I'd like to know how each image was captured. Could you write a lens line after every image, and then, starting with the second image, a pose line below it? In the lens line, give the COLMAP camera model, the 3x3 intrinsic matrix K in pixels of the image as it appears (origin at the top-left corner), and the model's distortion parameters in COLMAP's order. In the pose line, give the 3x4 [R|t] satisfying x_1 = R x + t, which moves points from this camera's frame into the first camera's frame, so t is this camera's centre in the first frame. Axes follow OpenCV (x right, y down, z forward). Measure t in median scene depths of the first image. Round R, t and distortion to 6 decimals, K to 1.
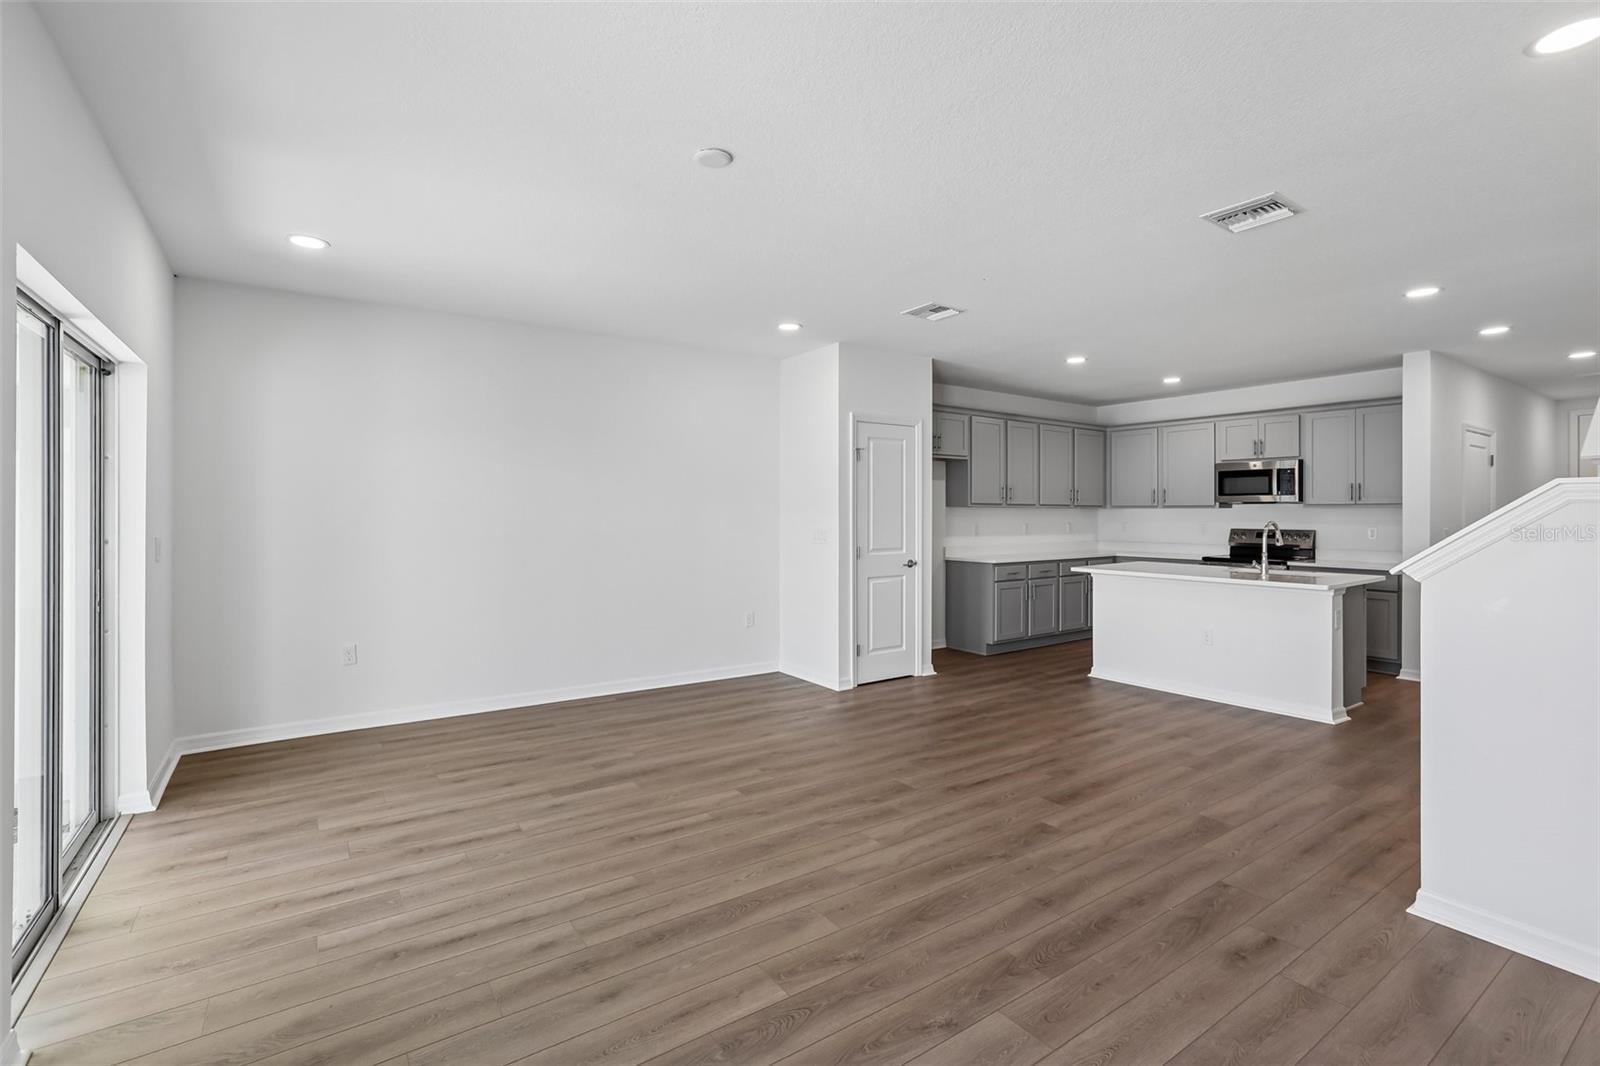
lens RADIAL K [[730.1, 0, 804.5], [0, 730.1, 517.1], [0, 0, 1]] dist [-0.021080, 0.010518]
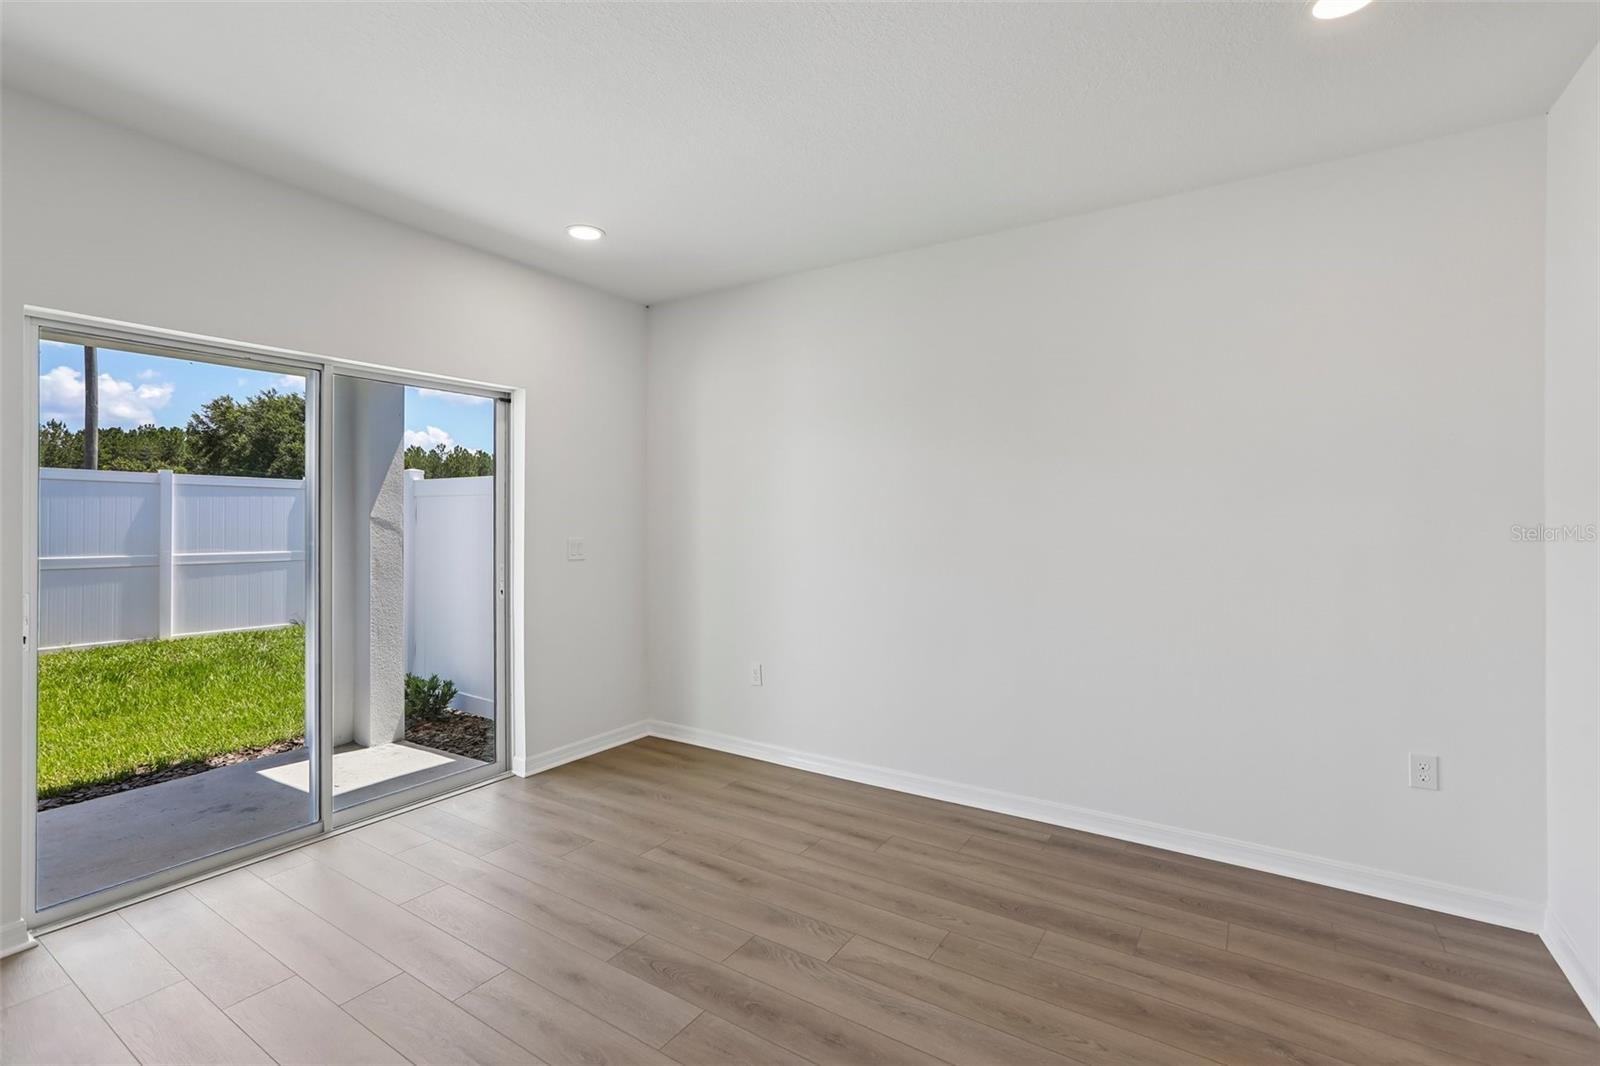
lens RADIAL K [[730.1, 0, 796.9], [0, 730.1, 523.8], [0, 0, 1]] dist [-0.021080, 0.010518]
pose [[0.370025, 0.001216, -0.929021, 0.277953], [-0.005429, 0.999985, -0.000854, 0.001947], [0.929006, 0.005360, 0.370026, 0.830366]]
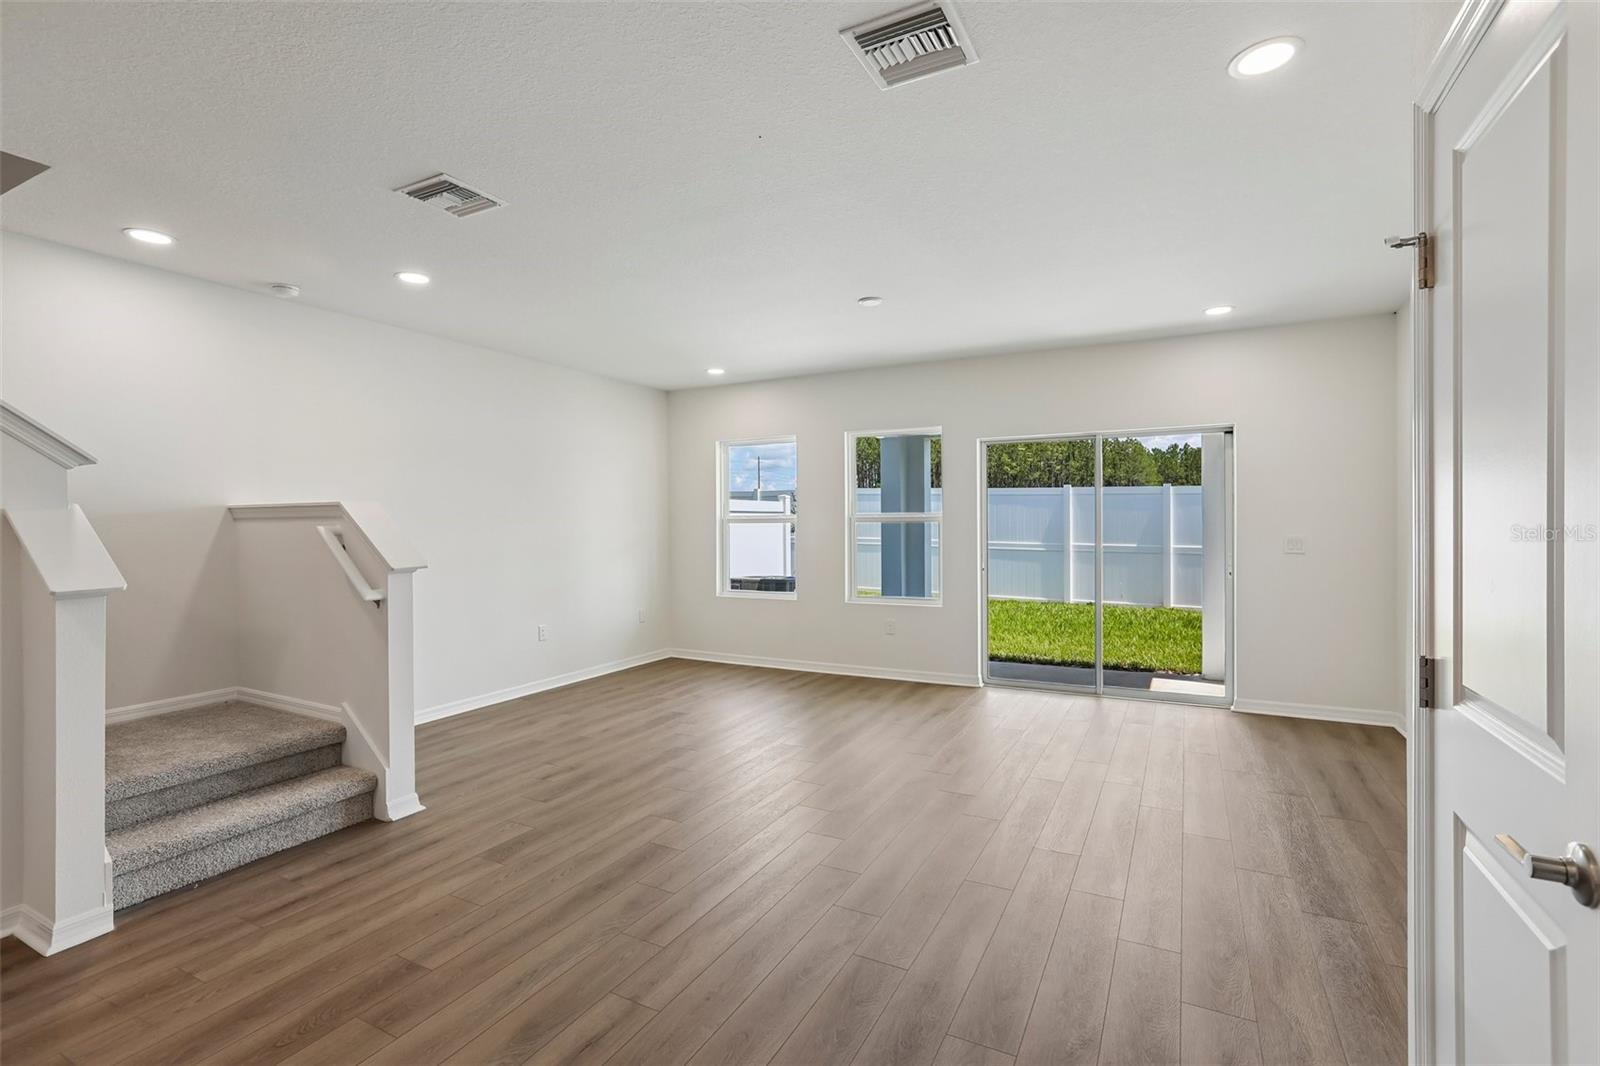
lens RADIAL K [[730.1, 0, 801.2], [0, 730.1, 529.1], [0, 0, 1]] dist [-0.021080, 0.010518]
pose [[-0.889327, 0.007949, -0.457204, 0.535002], [0.003431, 0.999937, 0.010710, -0.004606], [0.457260, 0.007956, -0.889298, 1.672772]]
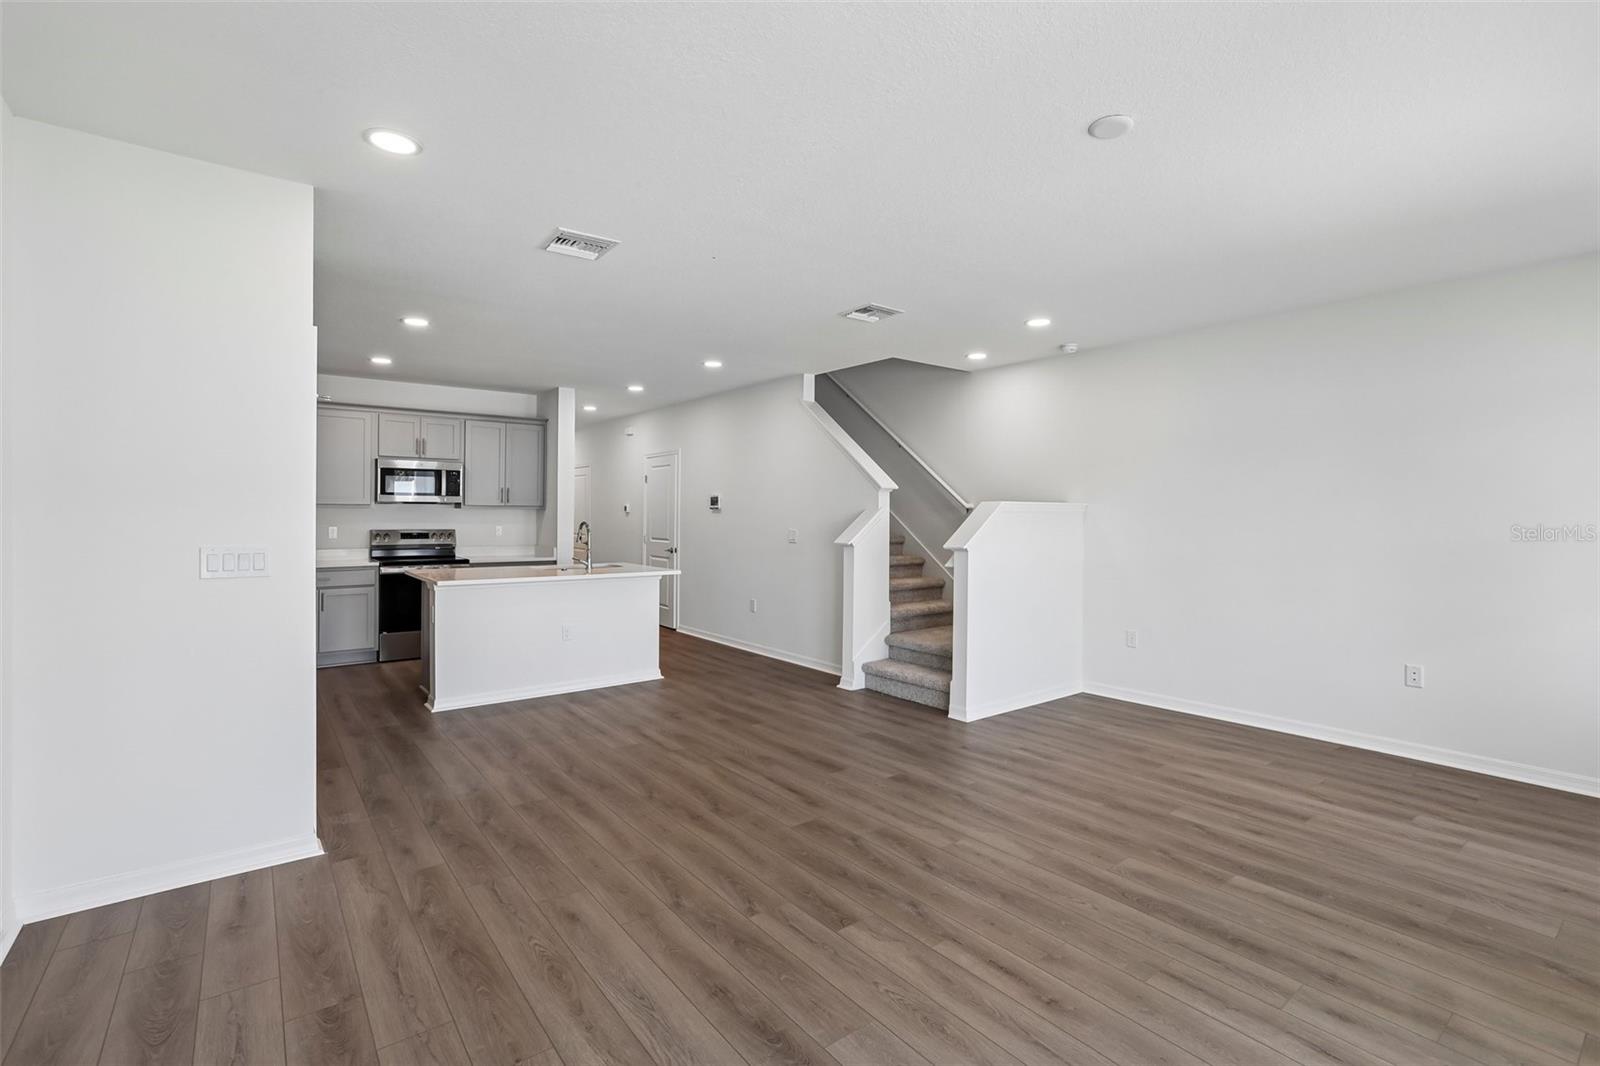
lens RADIAL K [[730.1, 0, 793.5], [0, 730.1, 516.5], [0, 0, 1]] dist [-0.021080, 0.010518]
pose [[-0.040376, -0.003173, 0.999180, -0.711330], [0.001551, 0.999994, 0.003238, -0.008077], [-0.999183, 0.001681, -0.040371, 1.002505]]
